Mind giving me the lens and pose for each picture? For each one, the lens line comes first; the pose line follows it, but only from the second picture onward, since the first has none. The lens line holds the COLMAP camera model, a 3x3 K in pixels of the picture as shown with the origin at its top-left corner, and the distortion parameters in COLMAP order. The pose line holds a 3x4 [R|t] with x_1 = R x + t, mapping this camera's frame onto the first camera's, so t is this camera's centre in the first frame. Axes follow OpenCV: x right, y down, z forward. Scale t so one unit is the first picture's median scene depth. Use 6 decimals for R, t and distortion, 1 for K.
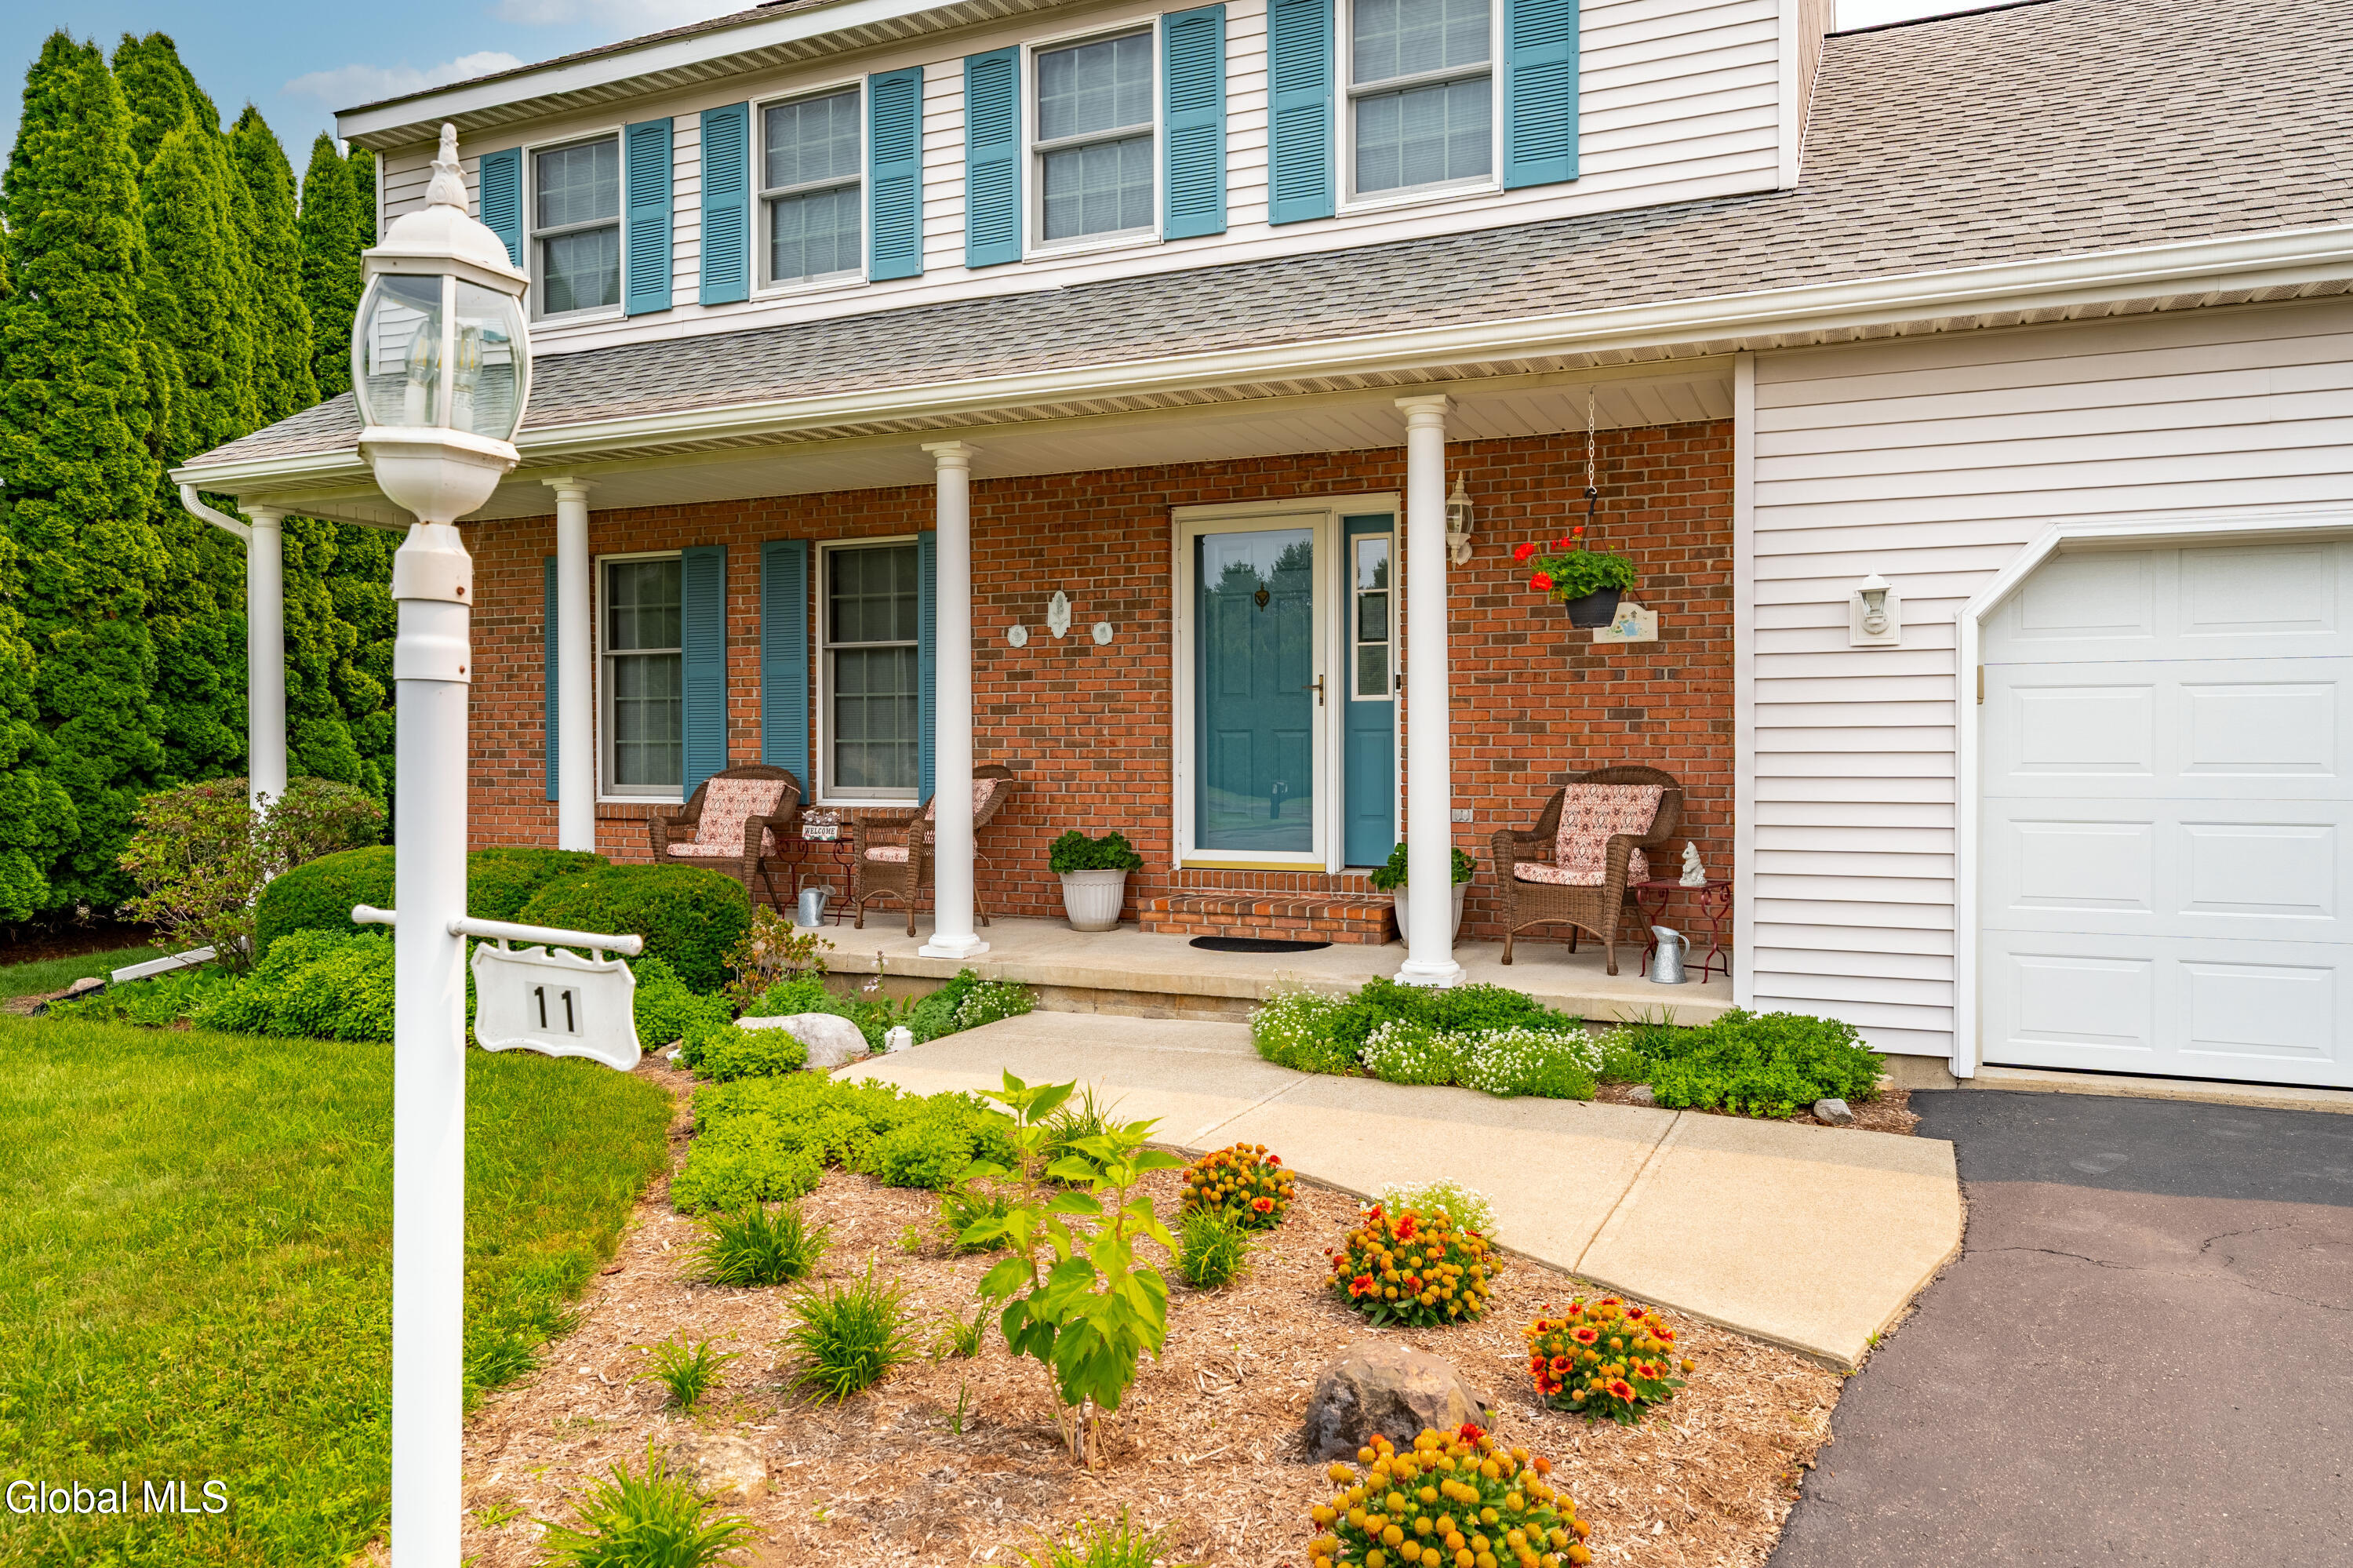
lens RADIAL K [[1638.7, 0, 1176.5], [0, 1638.7, 784.0], [0, 0, 1]] dist [0.008270, 0.000469]
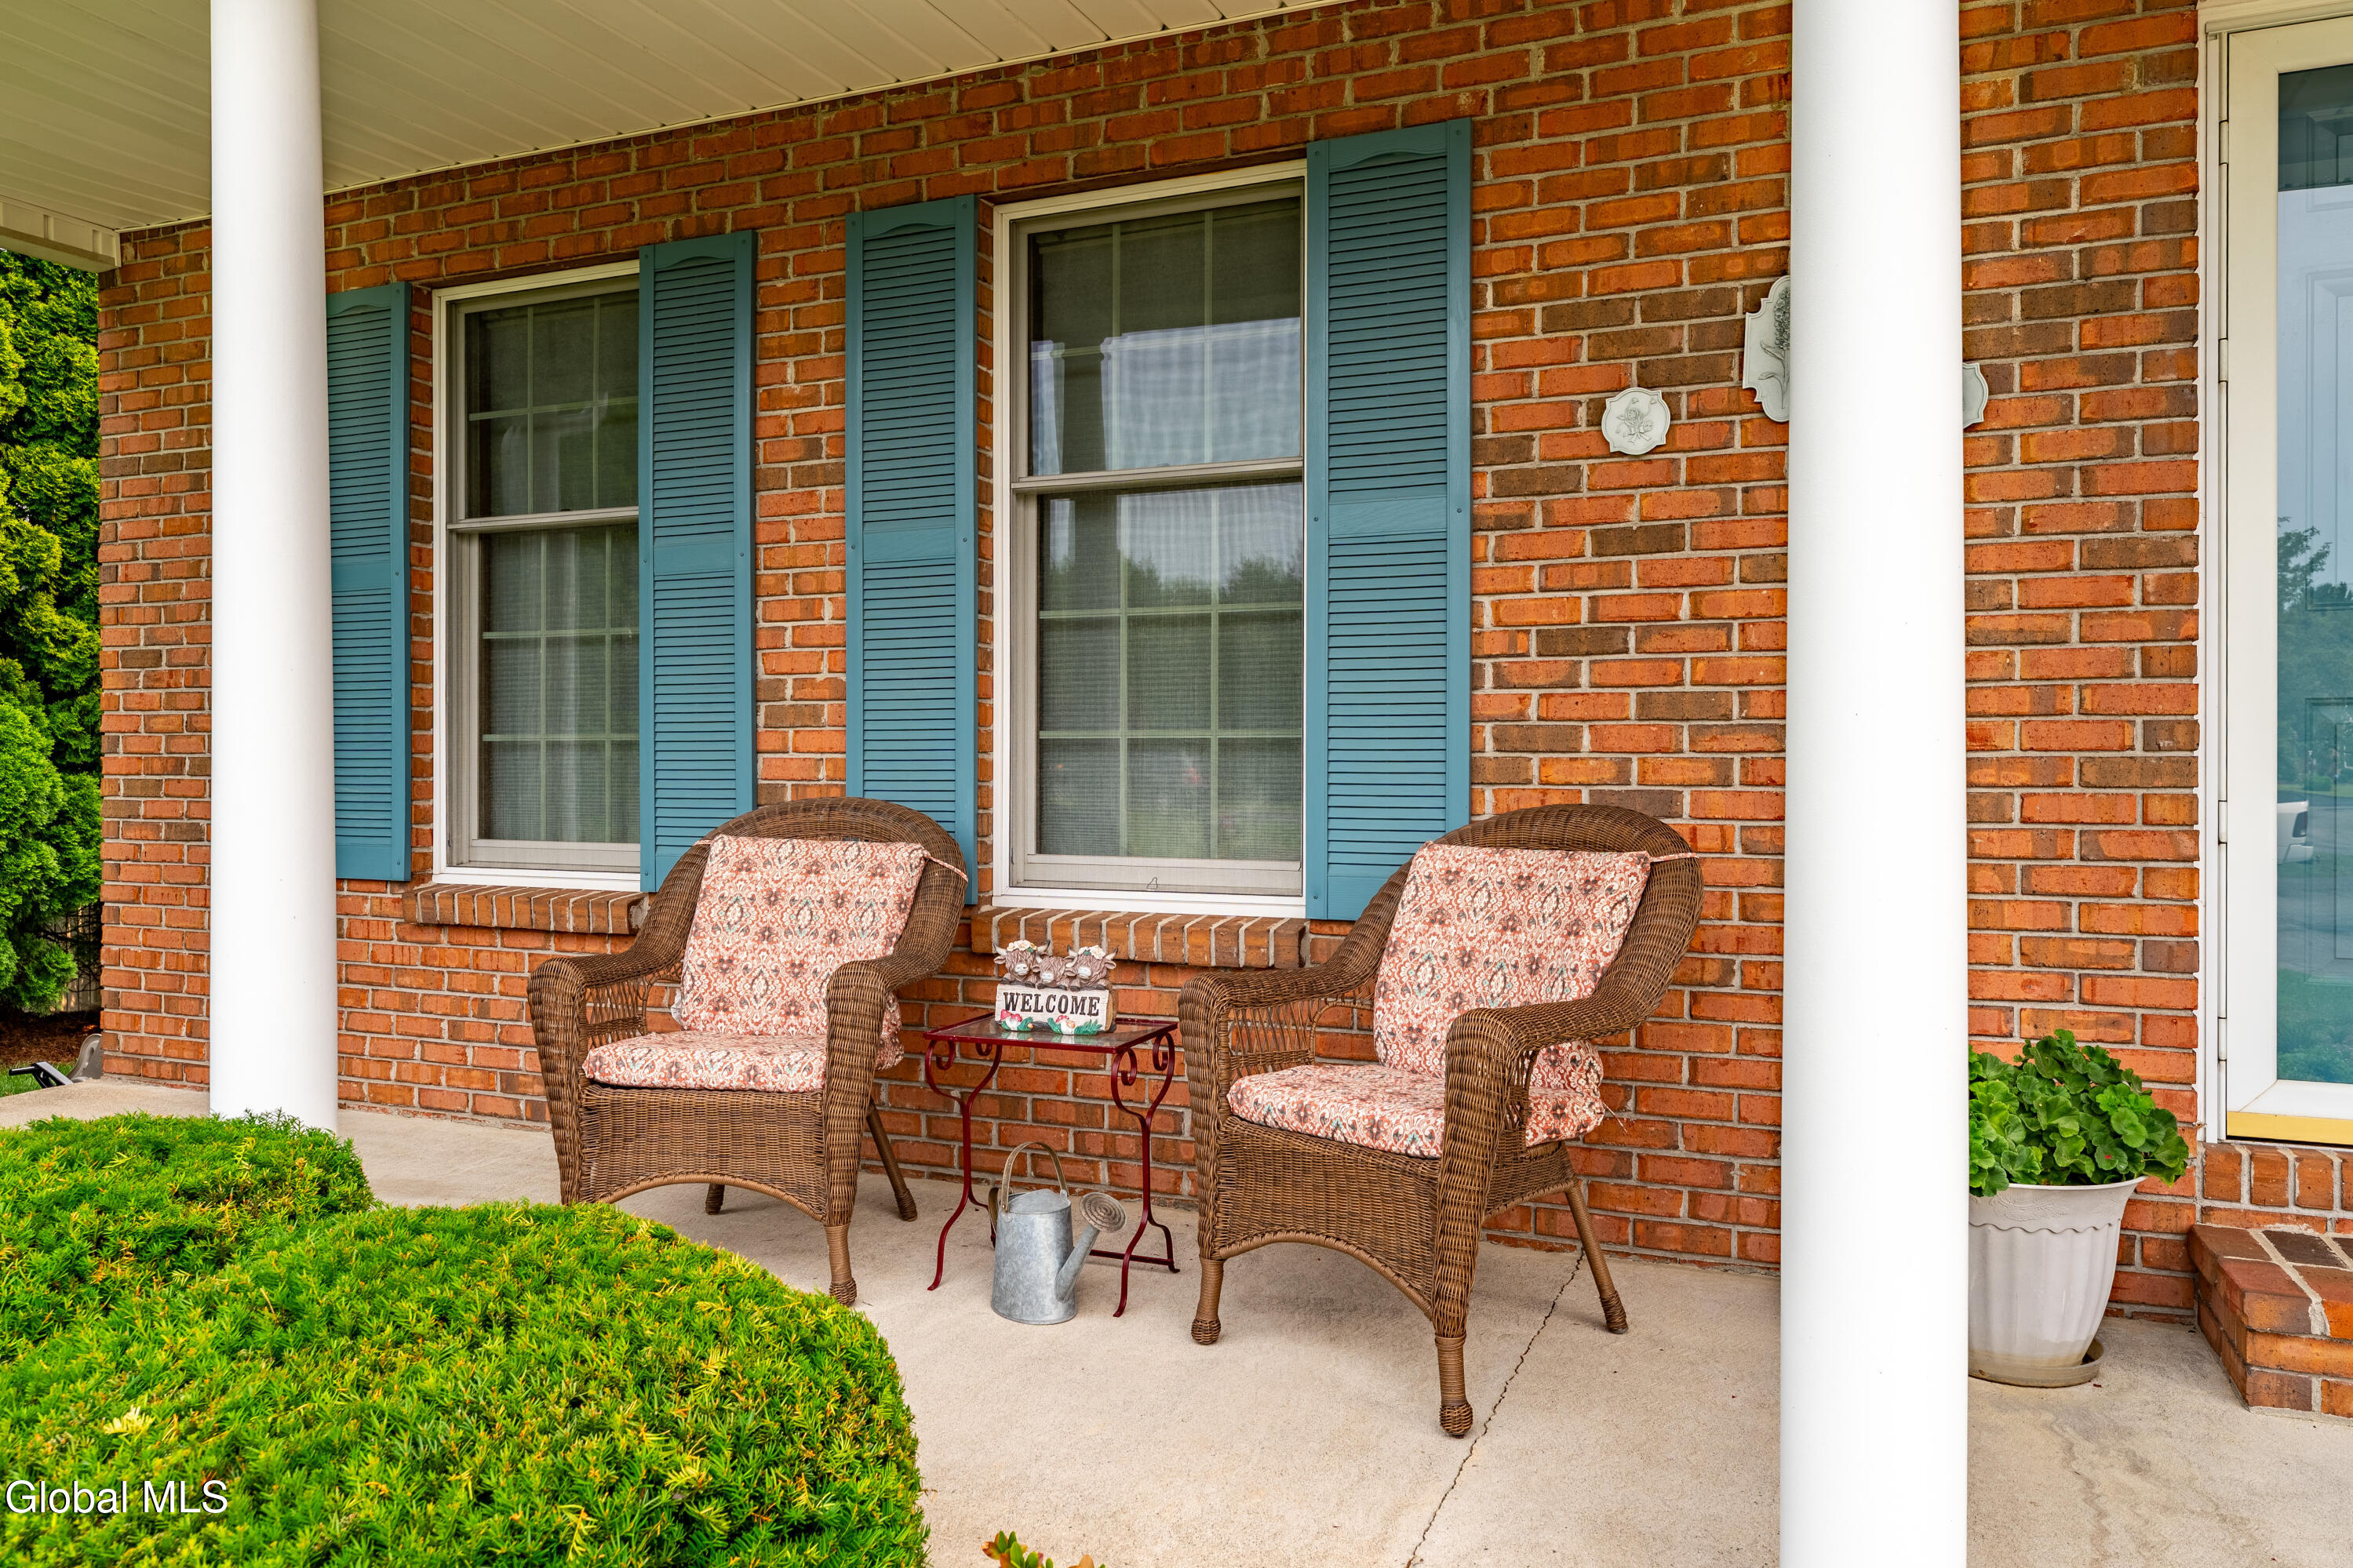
lens RADIAL K [[1638.4, 0, 1176.5], [0, 1638.4, 784.0], [0, 0, 1]] dist [0.008270, 0.000469]
pose [[0.999891, 0.003127, 0.014417, -0.183645], [-0.003012, 0.999964, -0.007985, -0.012062], [-0.014442, 0.007941, 0.999864, 0.623904]]
